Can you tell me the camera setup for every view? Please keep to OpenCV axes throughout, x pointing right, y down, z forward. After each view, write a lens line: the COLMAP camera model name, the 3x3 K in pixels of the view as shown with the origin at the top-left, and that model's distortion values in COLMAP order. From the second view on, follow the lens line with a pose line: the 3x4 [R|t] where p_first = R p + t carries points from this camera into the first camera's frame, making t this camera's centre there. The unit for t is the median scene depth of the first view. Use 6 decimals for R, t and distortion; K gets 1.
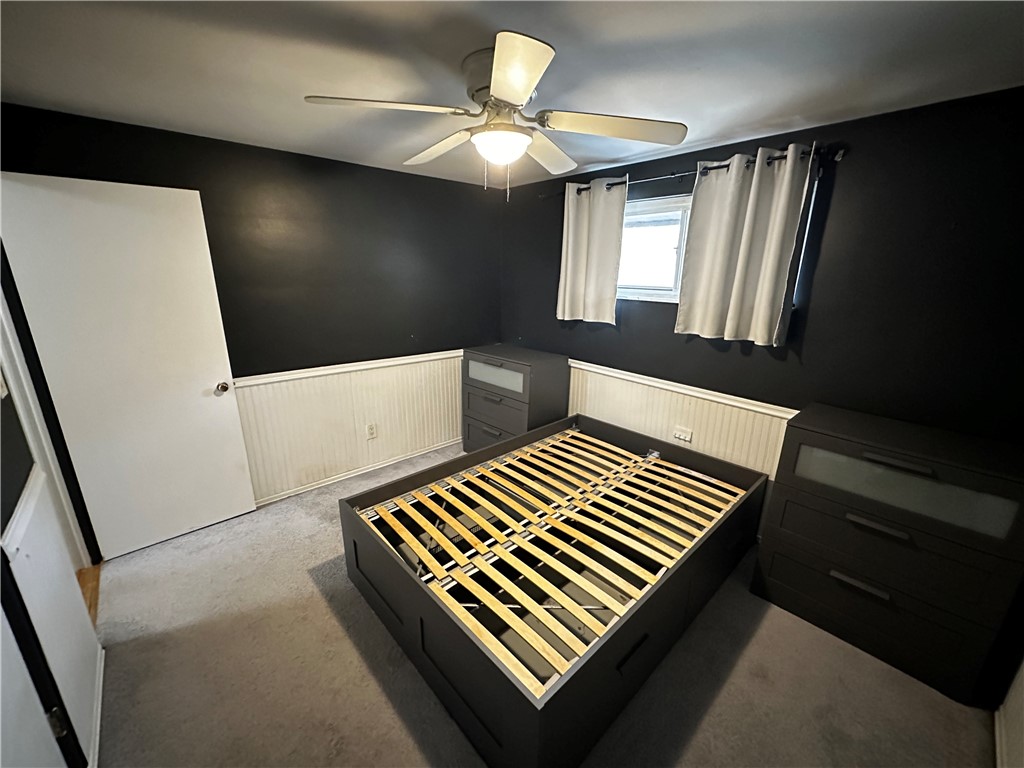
lens RADIAL K [[408.8, 0, 508.7], [0, 408.8, 382.9], [0, 0, 1]] dist [-0.001819, -0.000031]
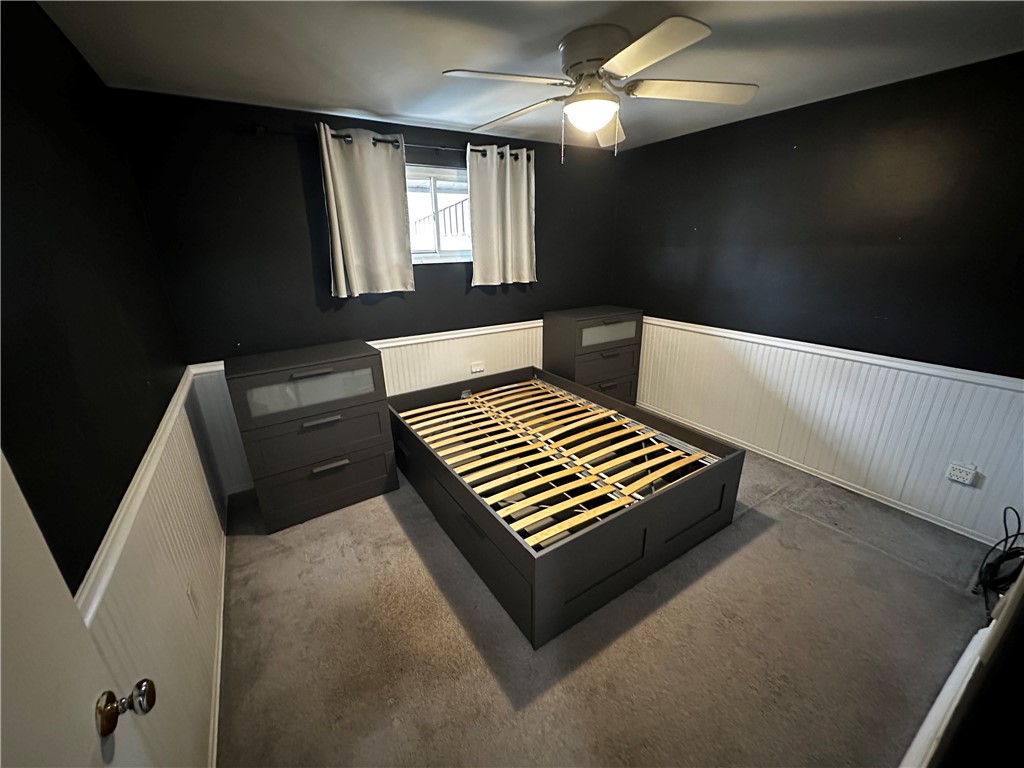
lens RADIAL K [[408.8, 0, 510.6], [0, 408.8, 384.6], [0, 0, 1]] dist [-0.001819, -0.000031]
pose [[0.166462, -0.341099, 0.925171, -0.784289], [0.284469, 0.914981, 0.286159, -0.167139], [-0.944123, 0.215548, 0.249342, 0.637203]]
